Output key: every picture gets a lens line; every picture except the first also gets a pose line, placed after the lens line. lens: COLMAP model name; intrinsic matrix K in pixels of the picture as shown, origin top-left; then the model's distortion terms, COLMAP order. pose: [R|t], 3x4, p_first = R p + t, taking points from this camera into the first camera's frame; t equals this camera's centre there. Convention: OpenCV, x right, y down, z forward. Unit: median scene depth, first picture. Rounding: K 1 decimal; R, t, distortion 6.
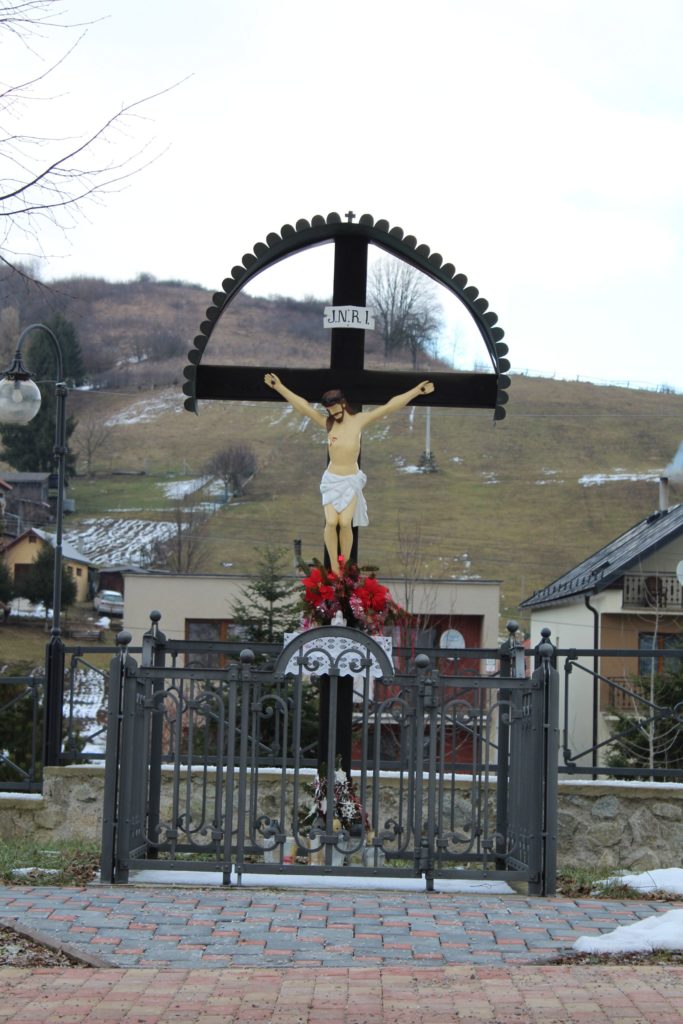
lens RADIAL K [[2399.1, 0, 341.5], [0, 2399.1, 512.0], [0, 0, 1]] dist [0.101067, 0.419797]
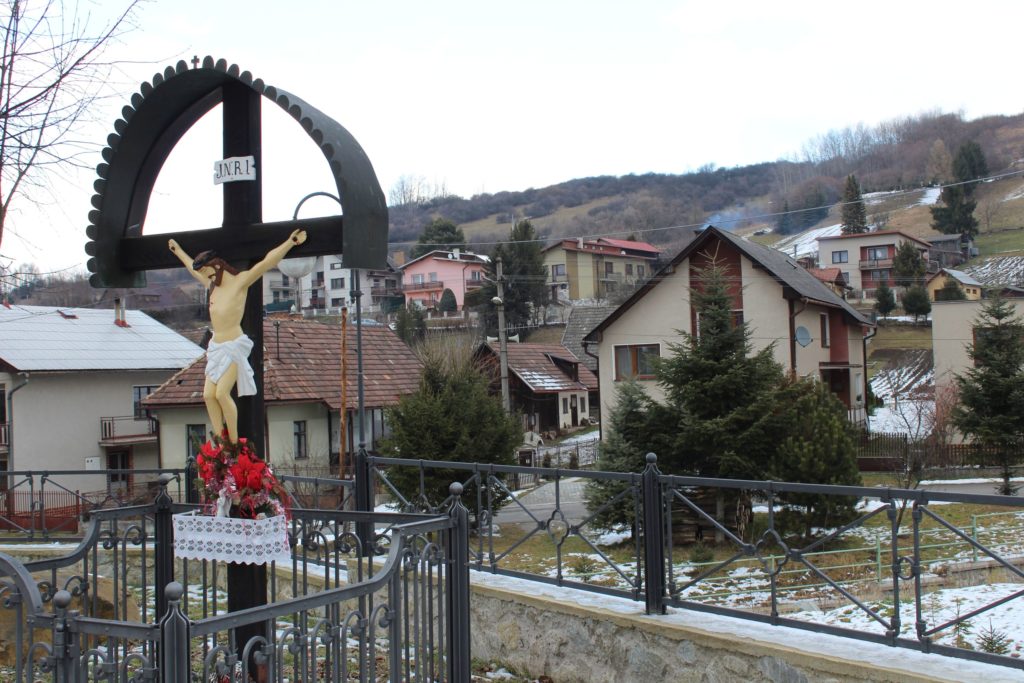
lens RADIAL K [[1272.7, 0, 512.0], [0, 1272.7, 341.5], [0, 0, 1]] dist [-0.046892, 0.011715]
pose [[0.873505, -0.062600, -0.482774, 0.293951], [0.091469, 0.995140, 0.036461, -0.020368], [0.478145, -0.076008, 0.874986, 0.548671]]
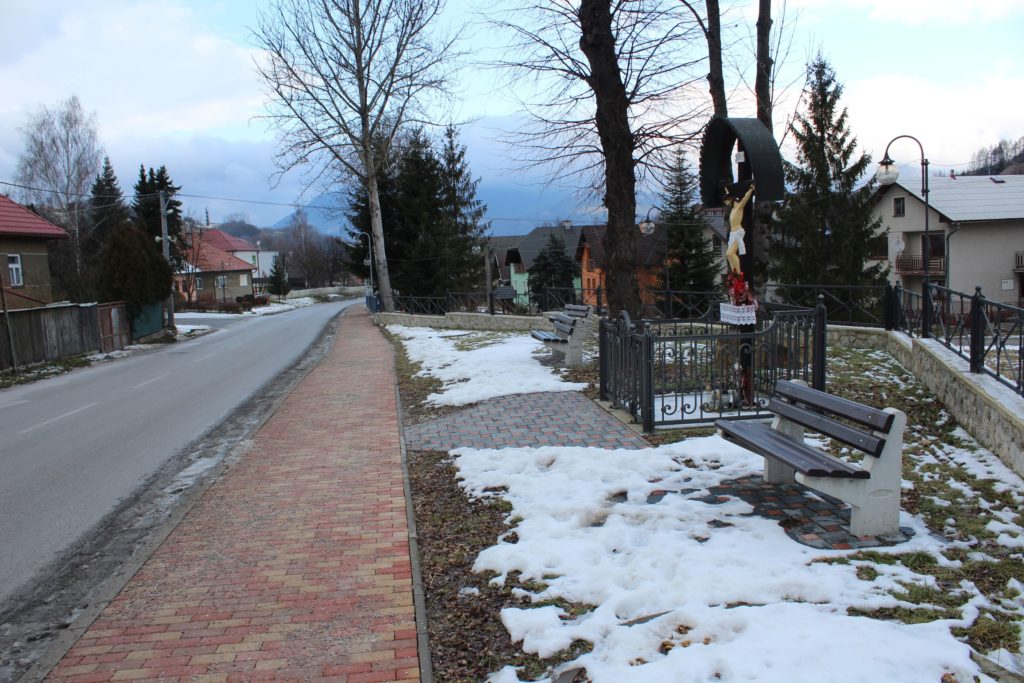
lens RADIAL K [[861.5, 0, 512.0], [0, 861.5, 341.5], [0, 0, 1]] dist [0.000816, 0.001717]
pose [[0.133878, 0.071935, -0.988384, 0.671036], [0.133007, 0.987034, 0.089853, -0.012252], [0.982031, -0.143492, 0.122574, 0.604708]]
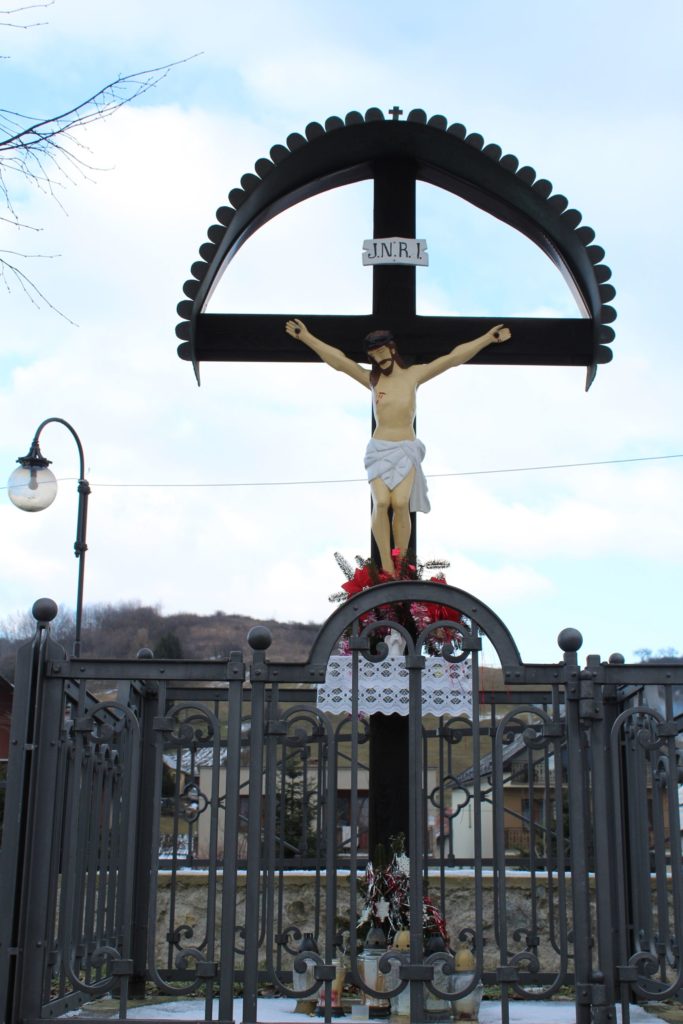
lens RADIAL K [[1294.5, 0, 355.3], [0, 1294.5, 510.8], [0, 0, 1]] dist [-0.066998, 0.026636]
pose [[0.999604, -0.016397, 0.022866, -0.018205], [0.020278, 0.983205, -0.181376, 0.067121], [-0.019508, 0.181768, 0.983148, 0.541515]]
